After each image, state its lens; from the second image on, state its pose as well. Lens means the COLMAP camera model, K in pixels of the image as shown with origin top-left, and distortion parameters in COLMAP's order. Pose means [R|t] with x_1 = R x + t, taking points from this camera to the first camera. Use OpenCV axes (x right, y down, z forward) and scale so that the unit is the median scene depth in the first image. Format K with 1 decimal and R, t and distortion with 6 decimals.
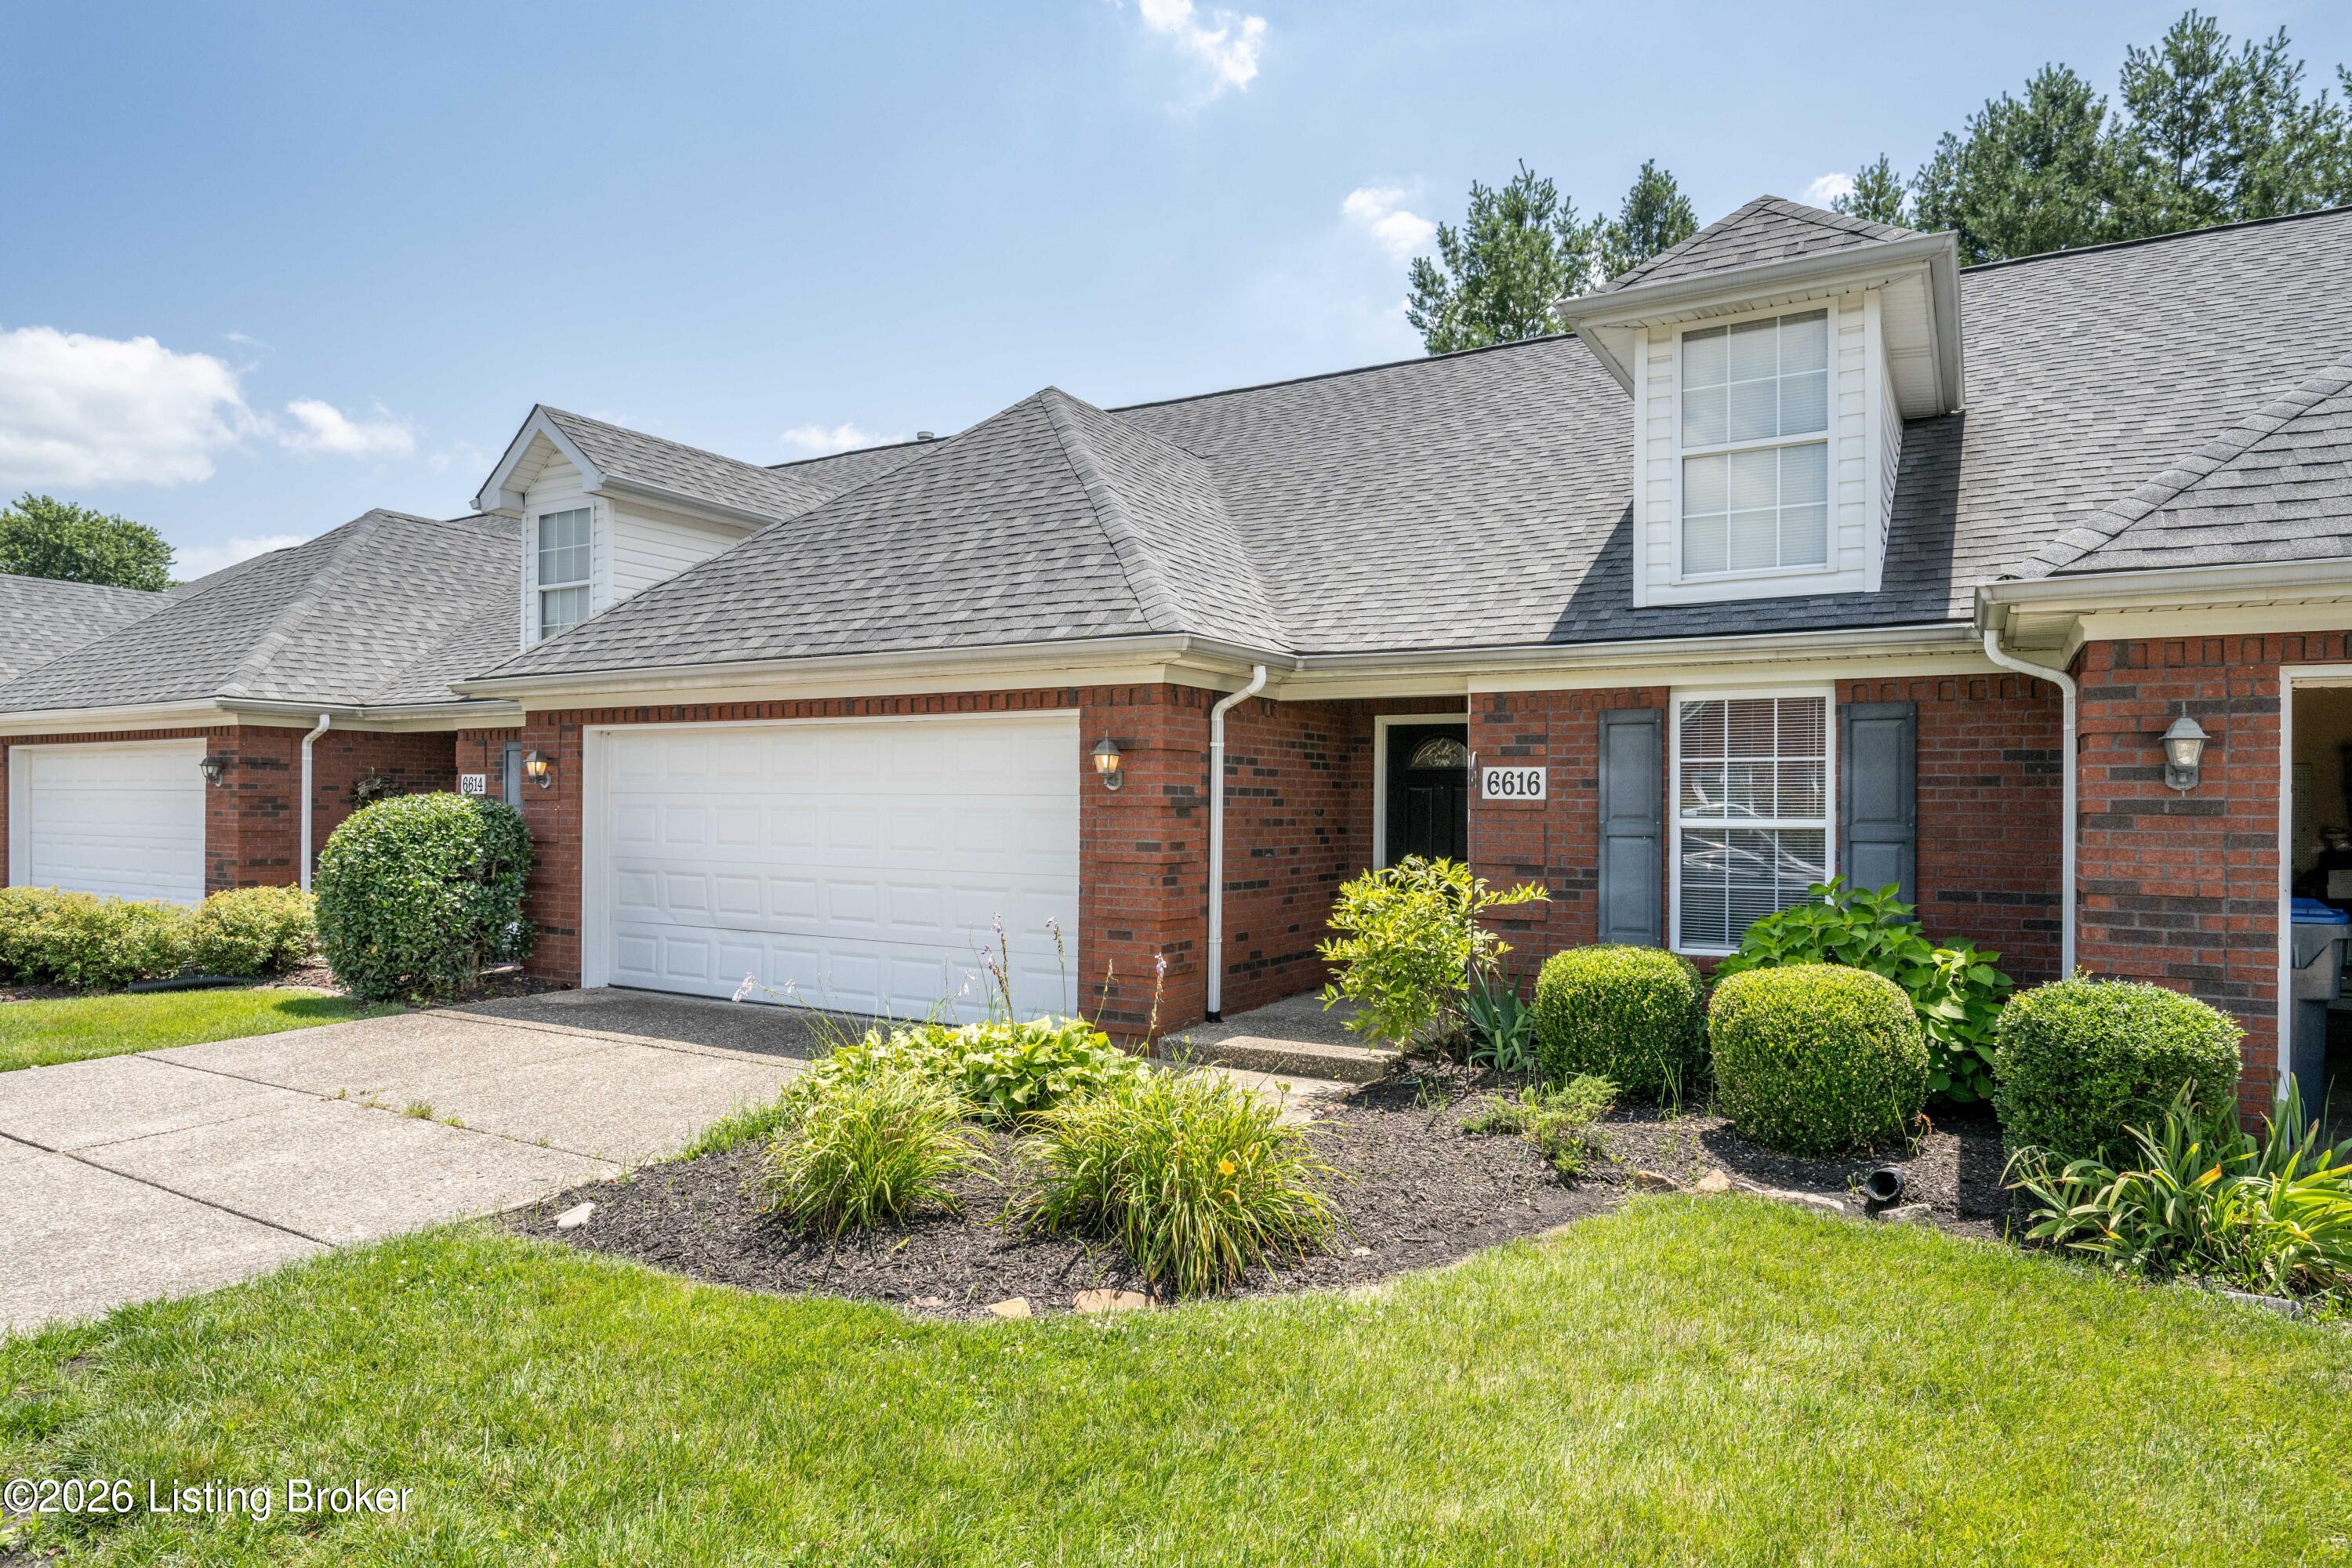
lens RADIAL K [[1343.5, 0, 1176.9], [0, 1343.5, 816.2], [0, 0, 1]] dist [0.001297, 0.000062]
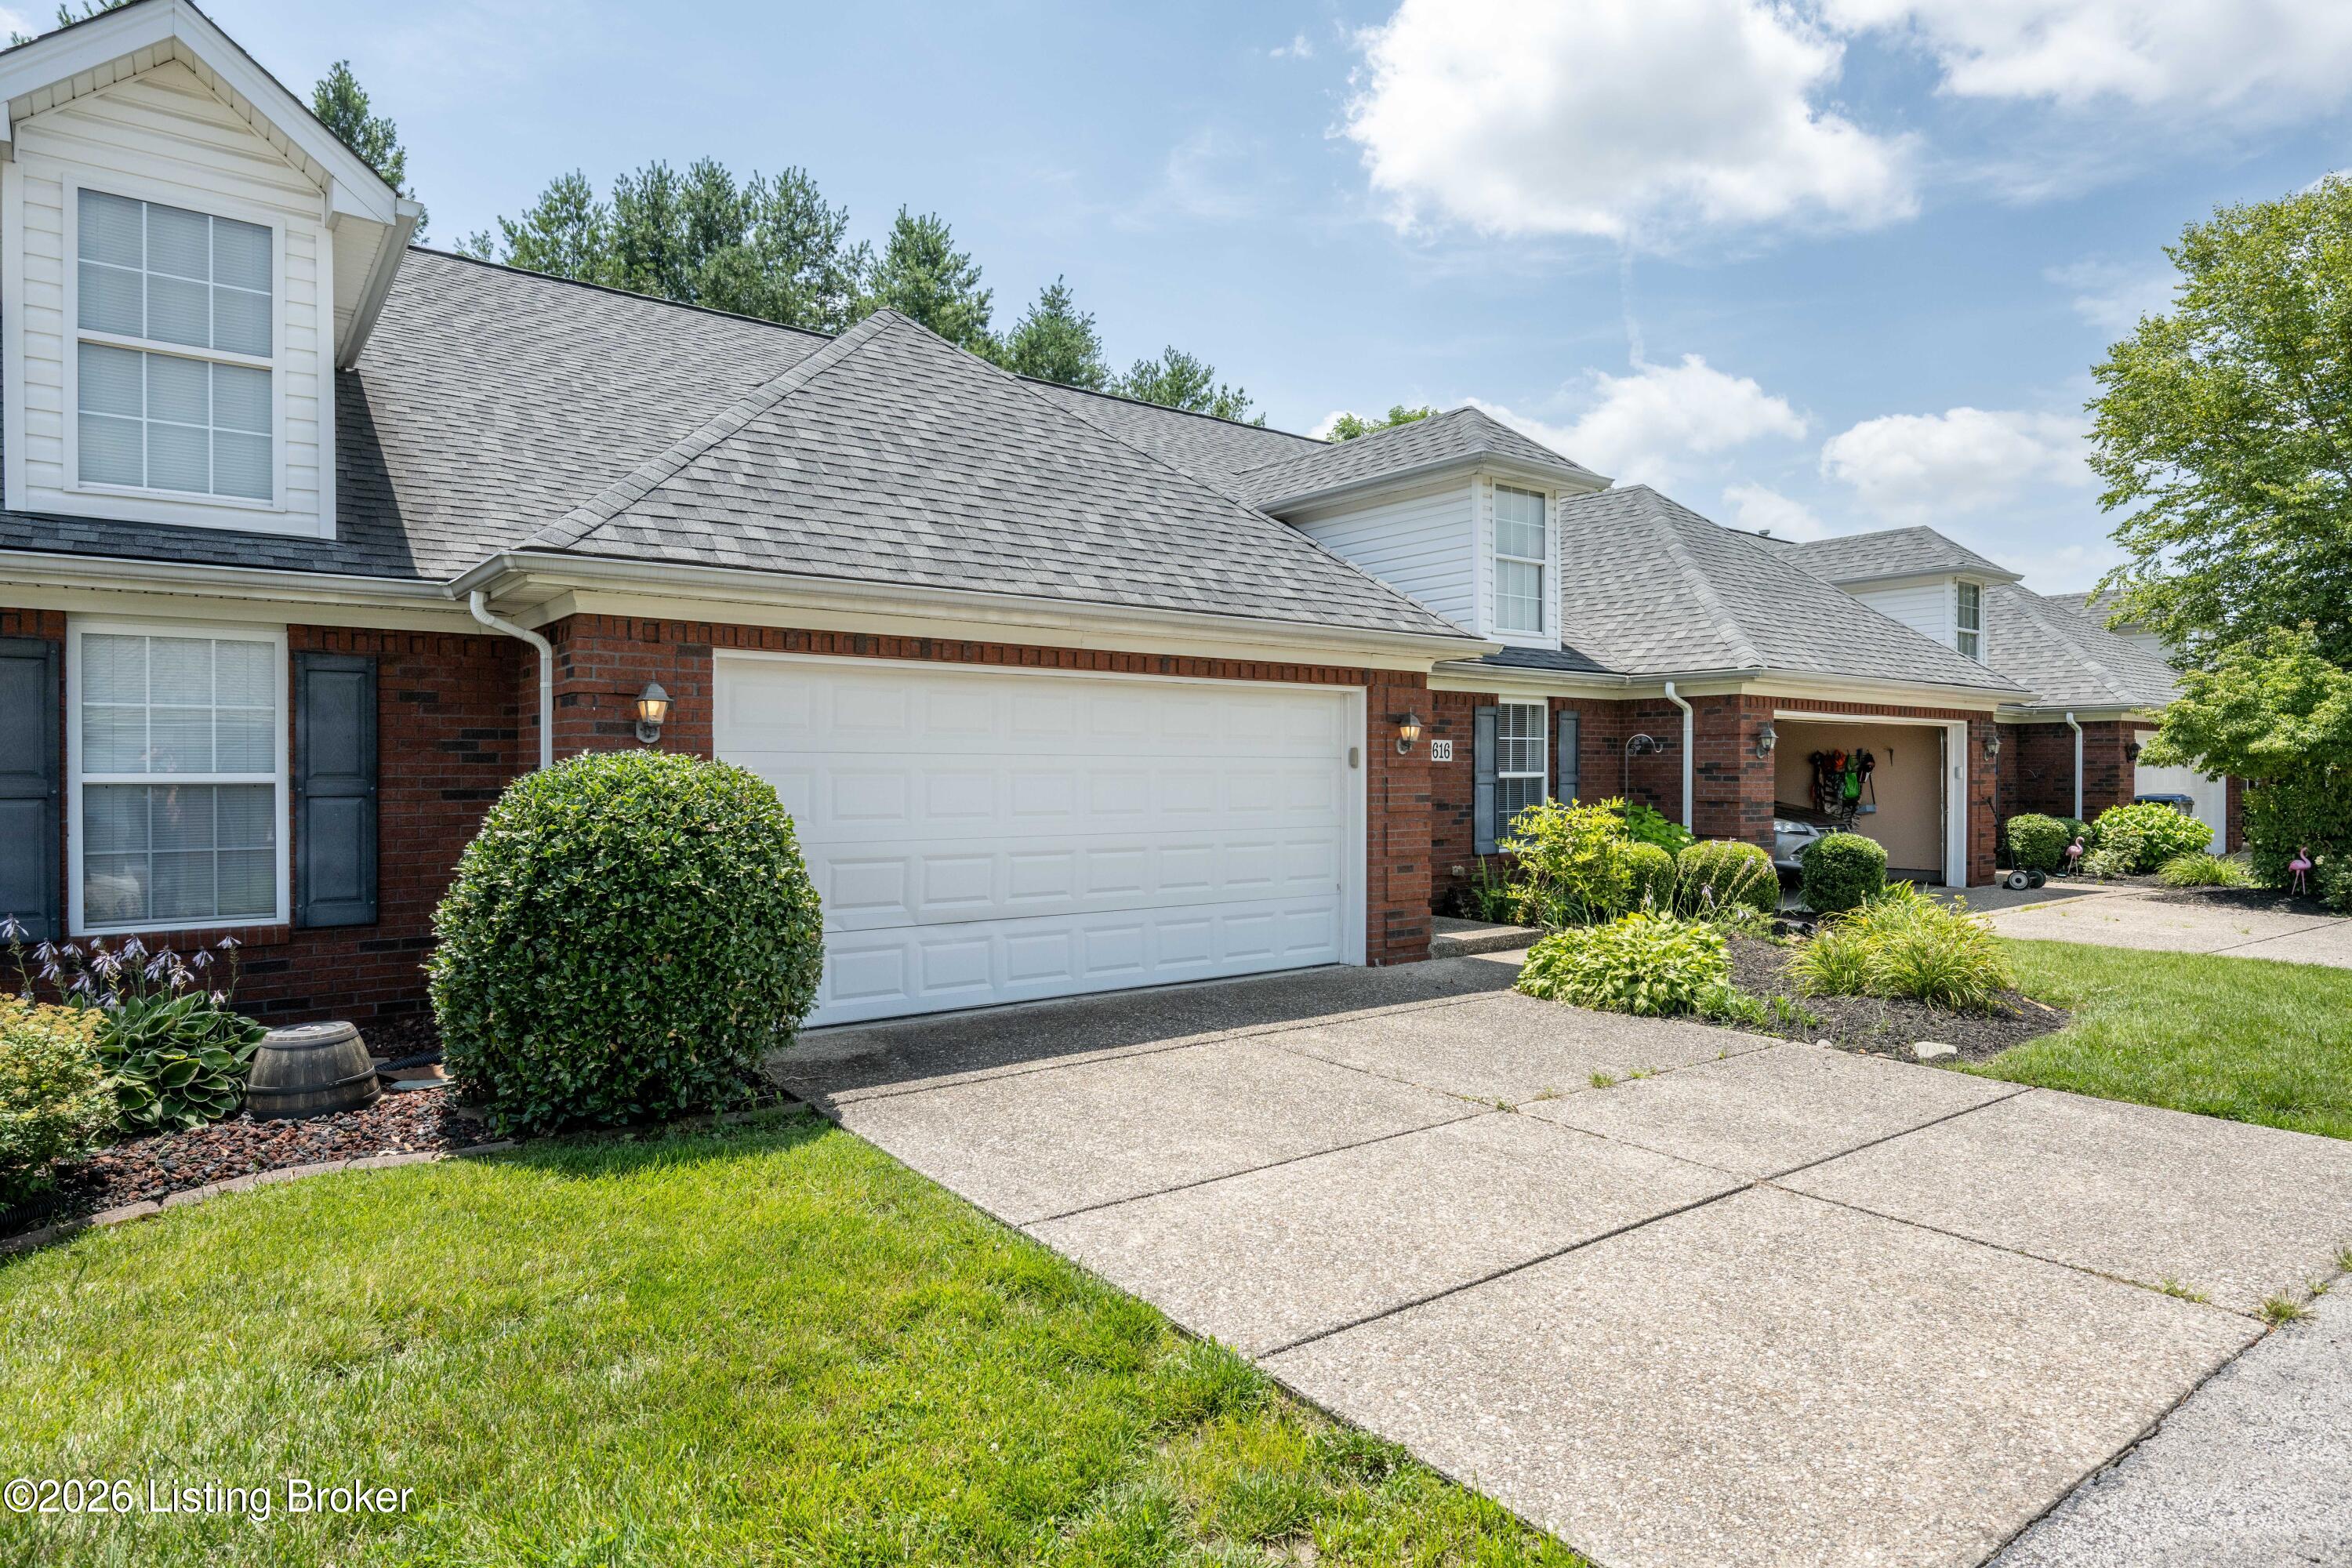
lens RADIAL K [[1307.8, 0, 1176.0], [0, 1307.8, 784.0], [0, 0, 1]] dist [-0.003941, 0.000298]
pose [[0.374669, -0.018182, 0.926980, -0.950487], [0.007174, 0.999835, 0.016711, -0.010316], [-0.927131, 0.000390, 0.374737, 0.553590]]
